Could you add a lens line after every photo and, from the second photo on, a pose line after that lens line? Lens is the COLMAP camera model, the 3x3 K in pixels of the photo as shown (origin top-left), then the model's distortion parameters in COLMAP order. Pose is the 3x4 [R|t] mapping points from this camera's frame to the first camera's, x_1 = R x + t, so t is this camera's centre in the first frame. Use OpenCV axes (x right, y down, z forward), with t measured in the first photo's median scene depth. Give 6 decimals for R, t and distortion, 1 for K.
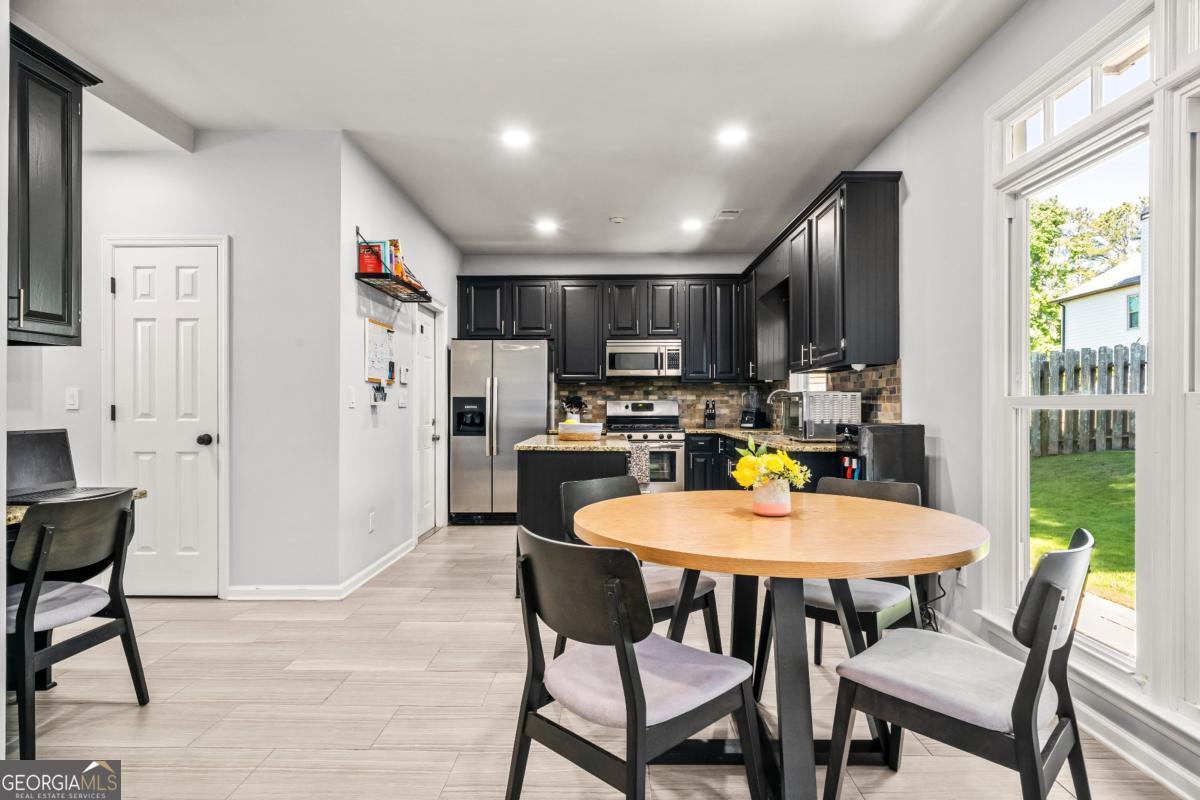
lens RADIAL K [[620.0, 0, 601.0], [0, 620.0, 403.4], [0, 0, 1]] dist [0.002244, -0.000035]
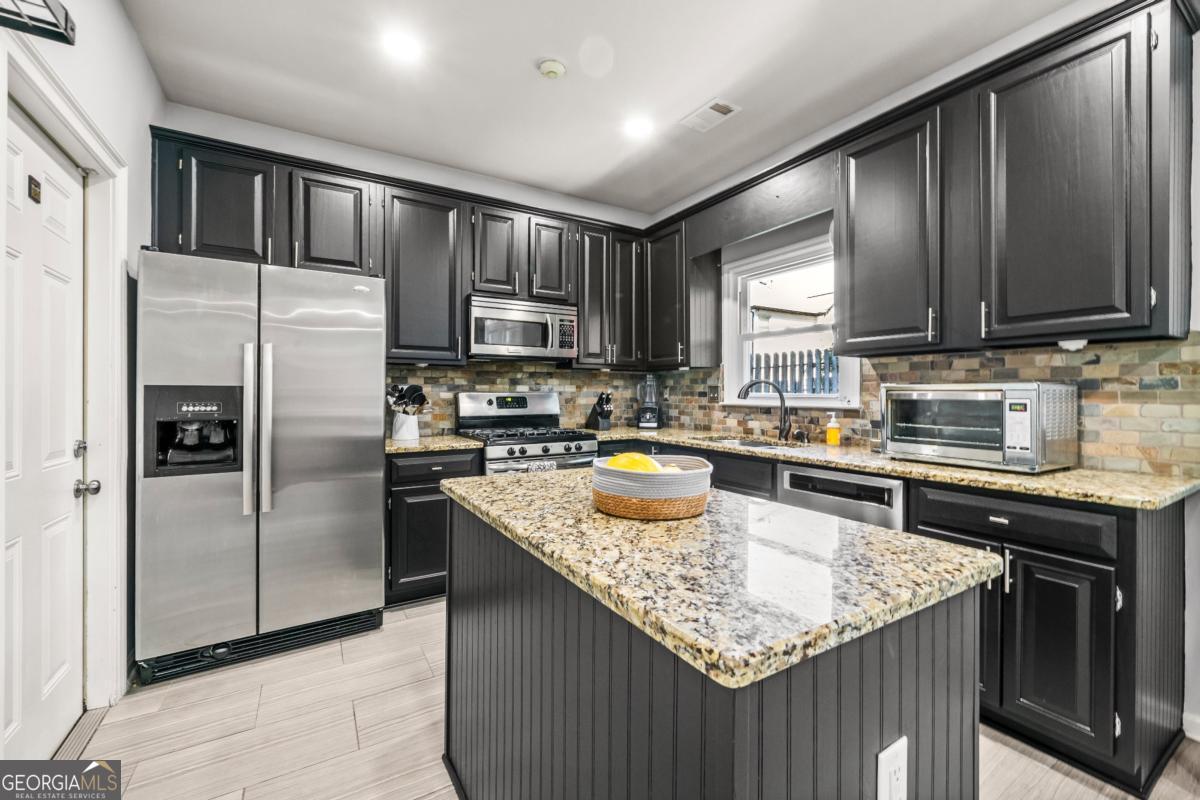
lens RADIAL K [[484.9, 0, 601.8], [0, 484.9, 390.8], [0, 0, 1]] dist [-0.001544, 0.000007]
pose [[0.843485, 0.004038, 0.537137, -0.140304], [-0.002714, 0.999991, -0.003256, -0.005437], [-0.537145, 0.001288, 0.843489, 0.507828]]
